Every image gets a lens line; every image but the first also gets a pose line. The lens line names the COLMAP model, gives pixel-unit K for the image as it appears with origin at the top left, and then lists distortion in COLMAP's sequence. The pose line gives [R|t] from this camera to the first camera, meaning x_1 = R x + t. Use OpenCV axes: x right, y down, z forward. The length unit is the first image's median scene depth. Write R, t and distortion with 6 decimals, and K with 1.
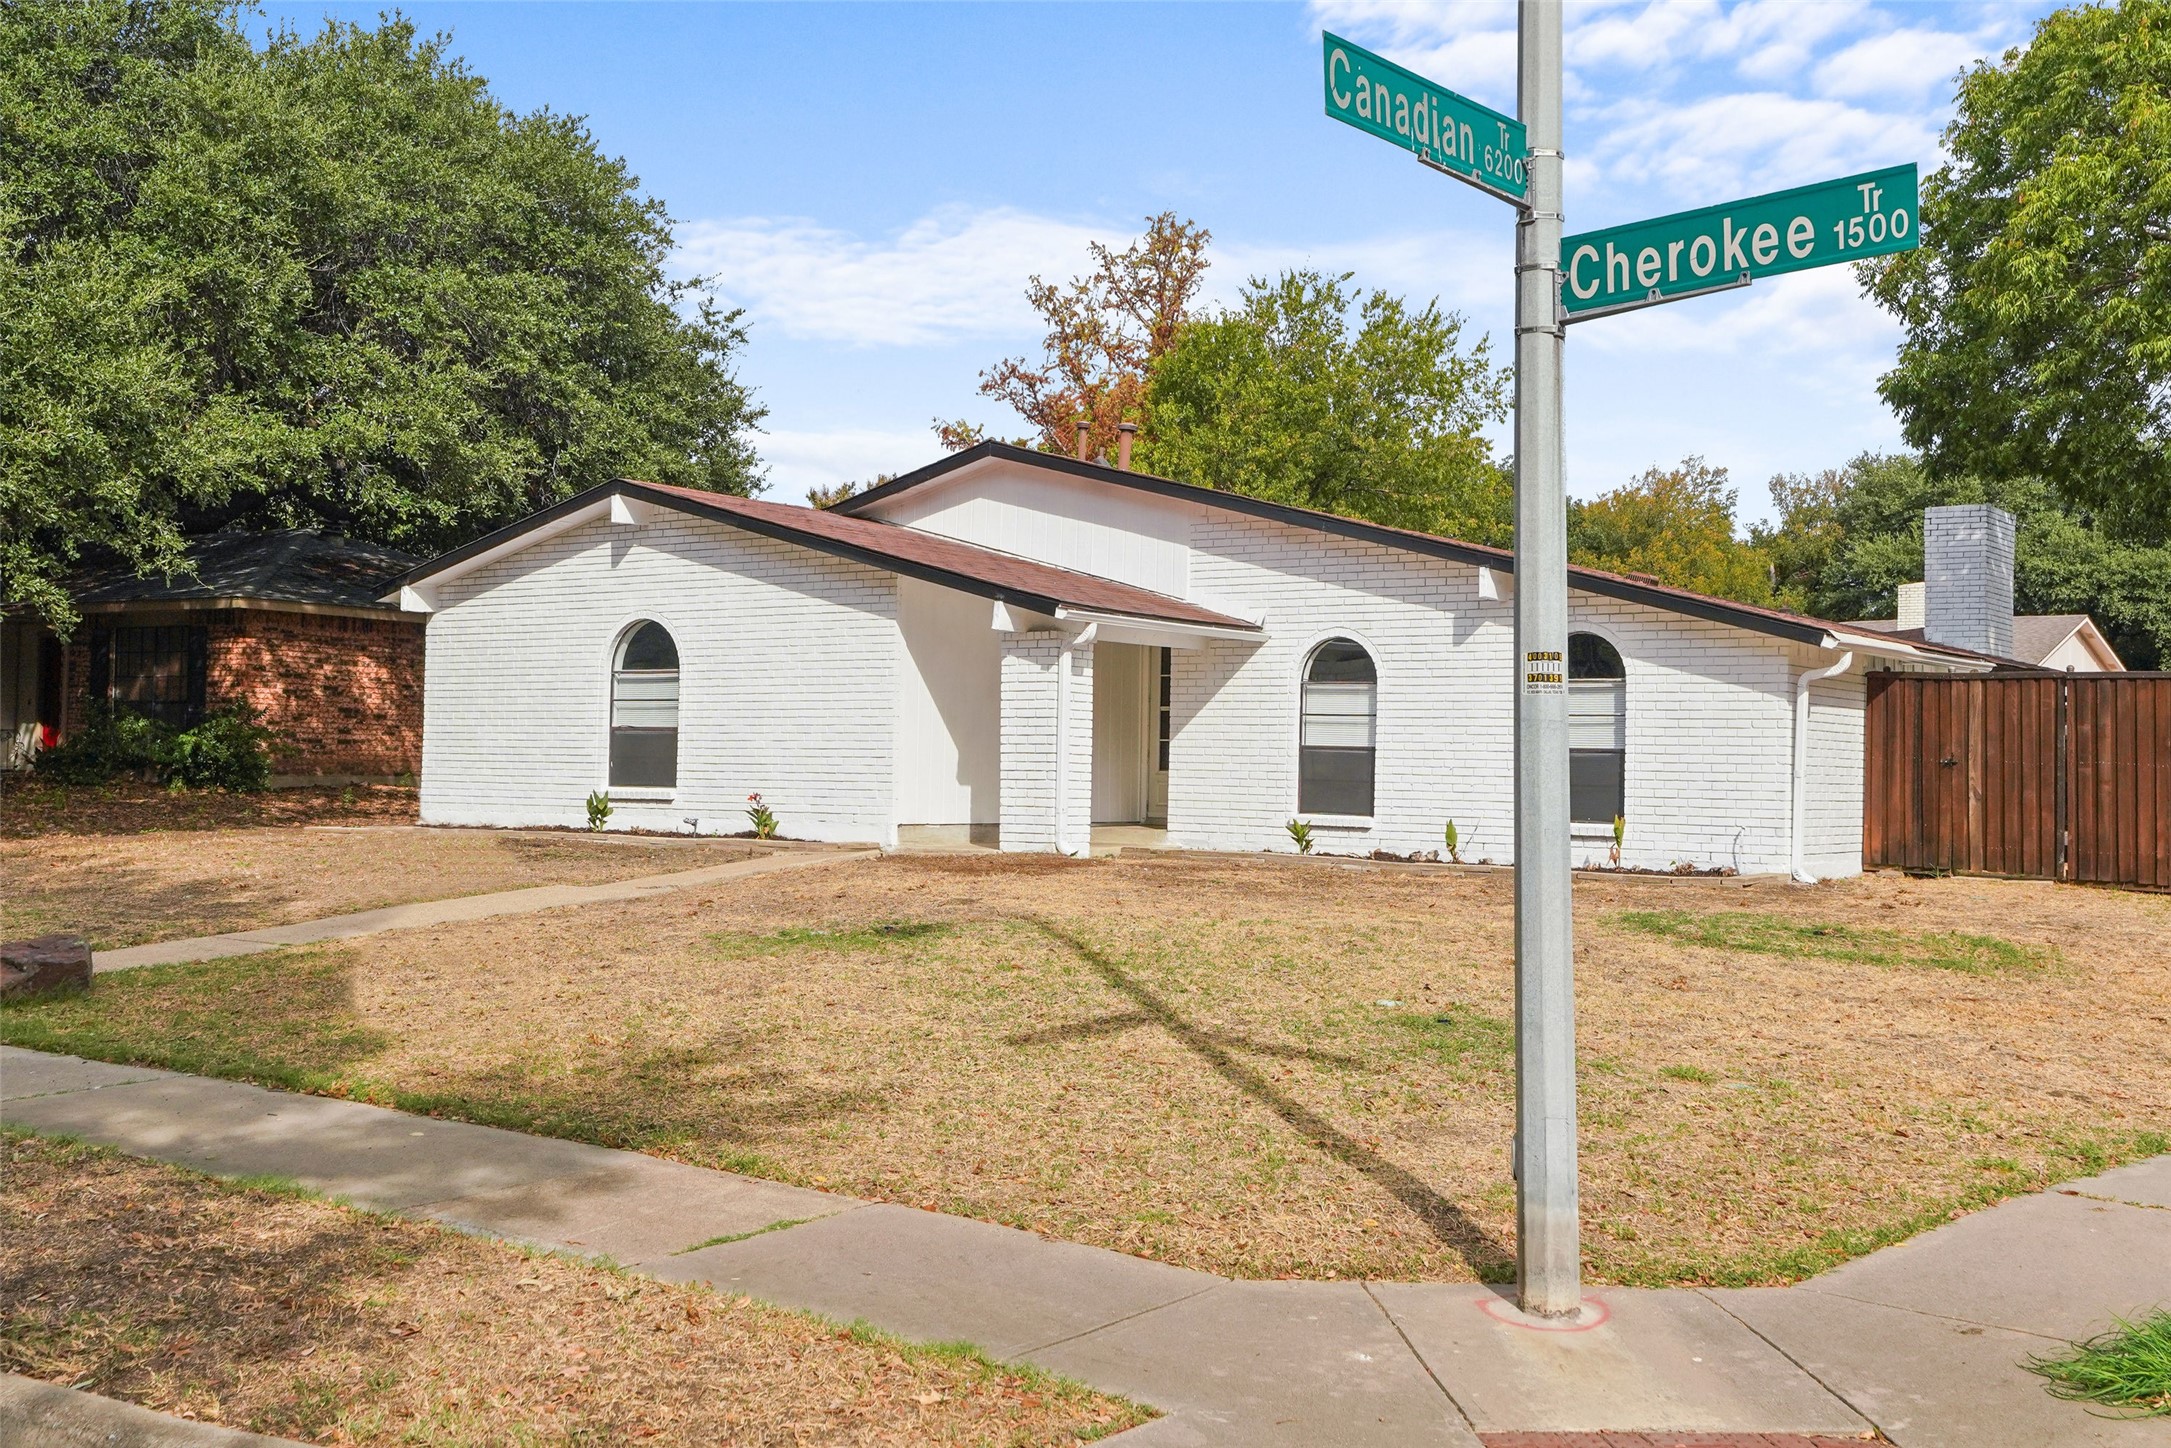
lens RADIAL K [[2322.8, 0, 1085.5], [0, 2322.8, 724.0], [0, 0, 1]] dist [0.001666, 0.001099]
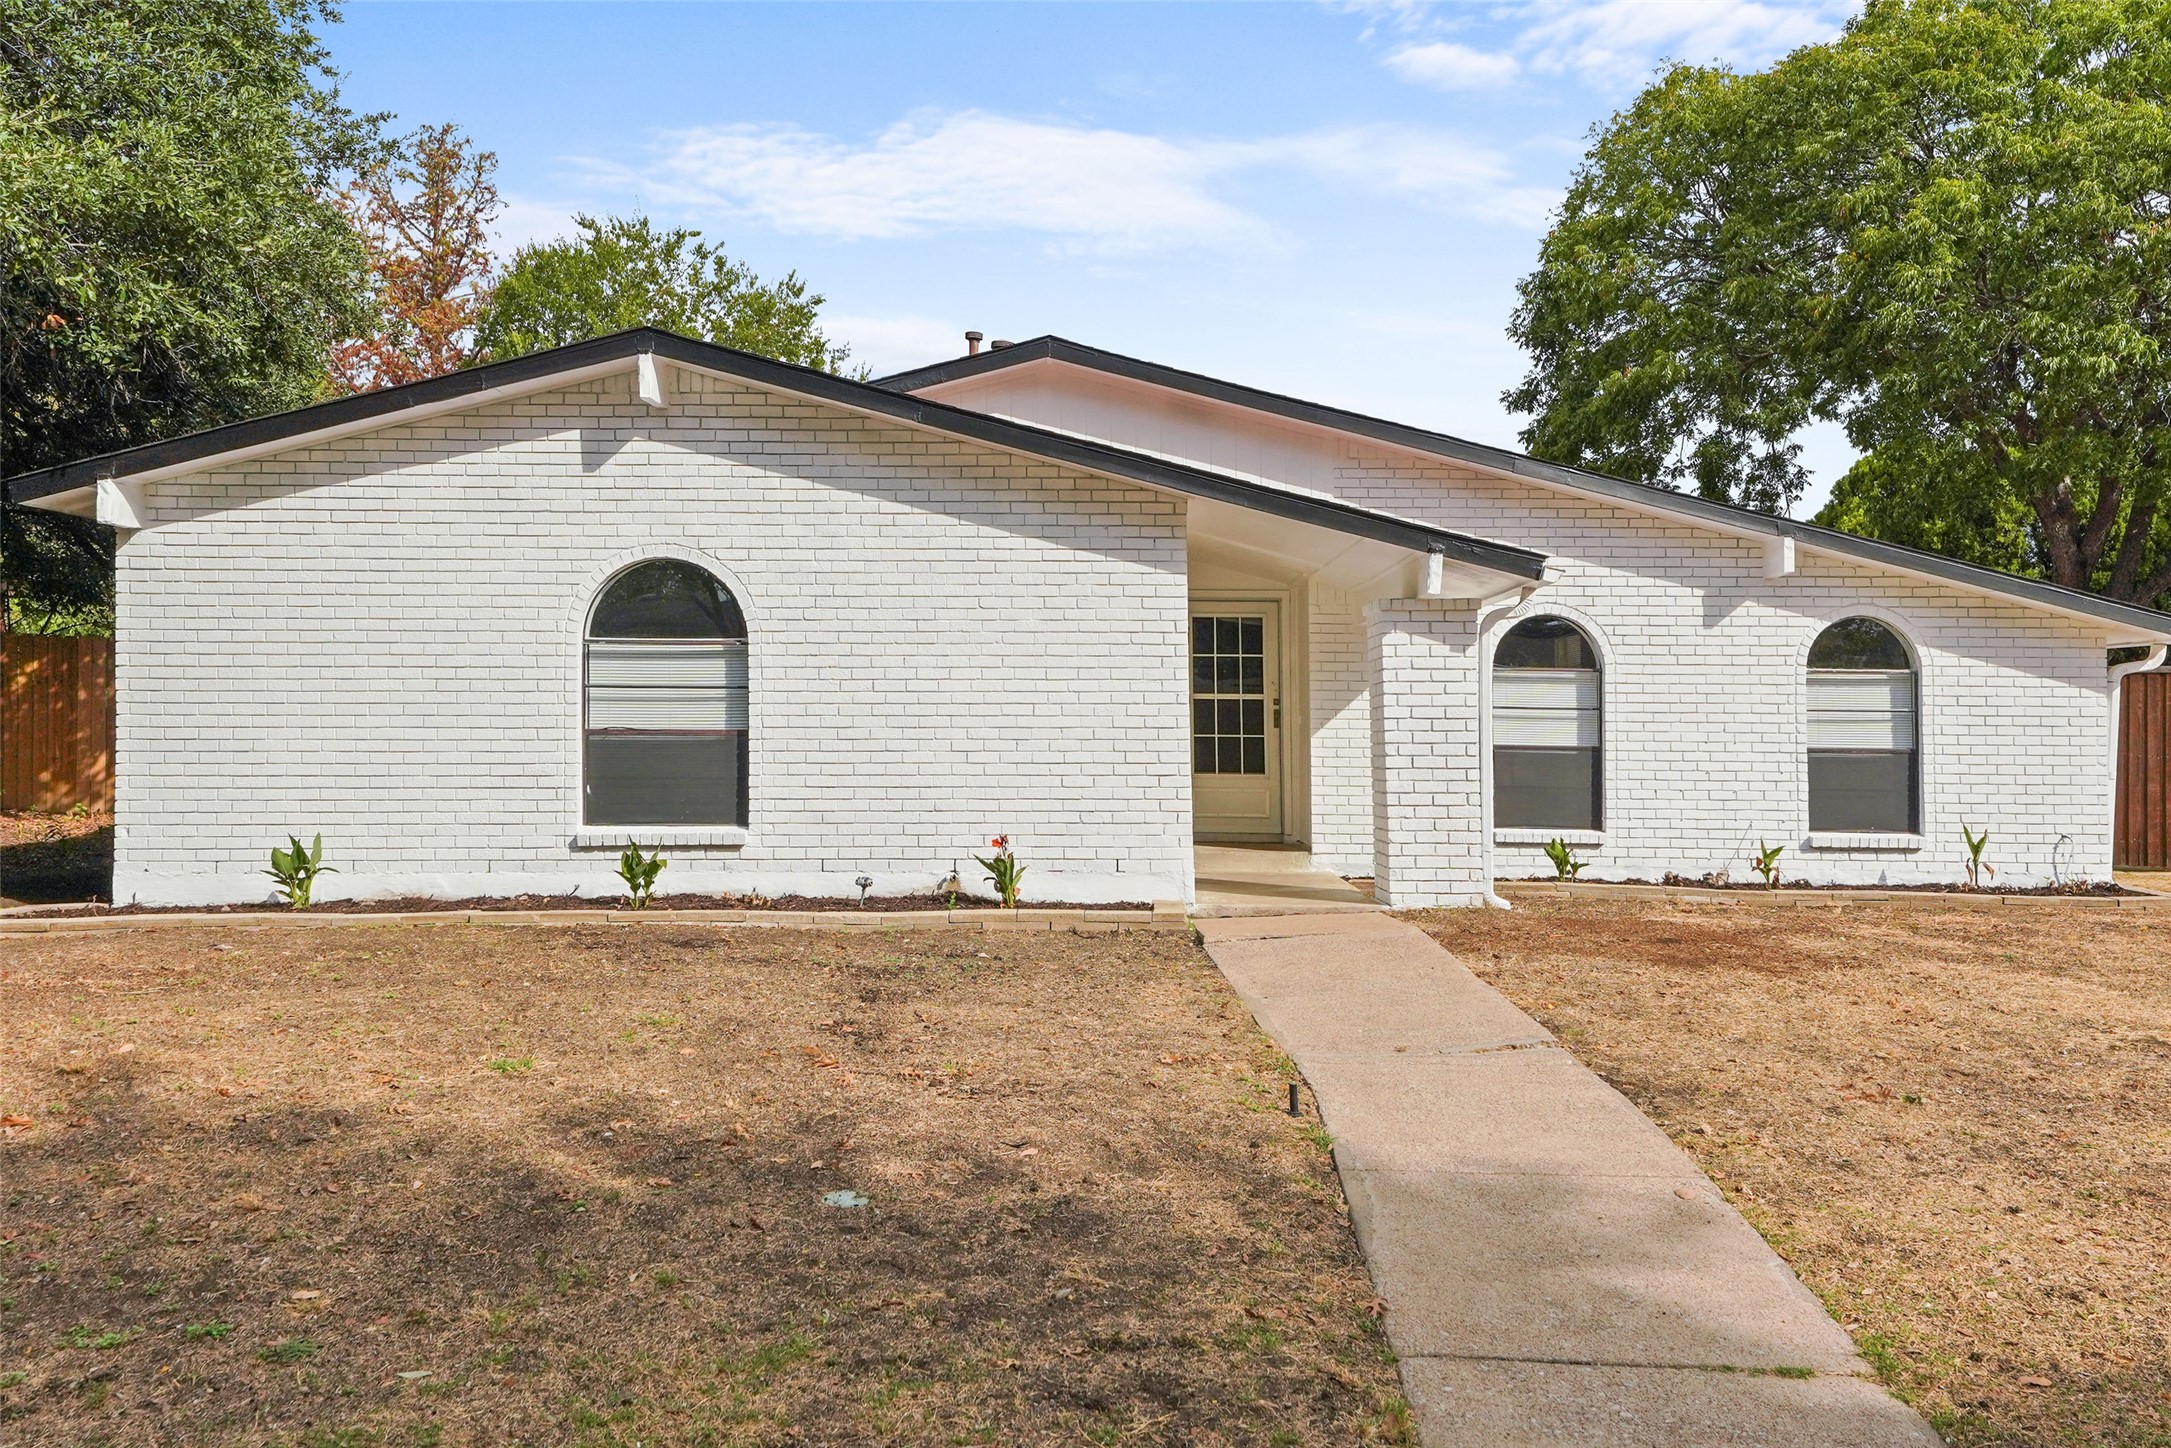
lens RADIAL K [[1909.7, 0, 1085.5], [0, 1909.7, 724.0], [0, 0, 1]] dist [0.043994, -0.003401]
pose [[0.811678, -0.009476, 0.584028, -0.425238], [-0.004553, 0.999735, 0.022548, -0.013068], [-0.584087, -0.020961, 0.811420, 0.543031]]
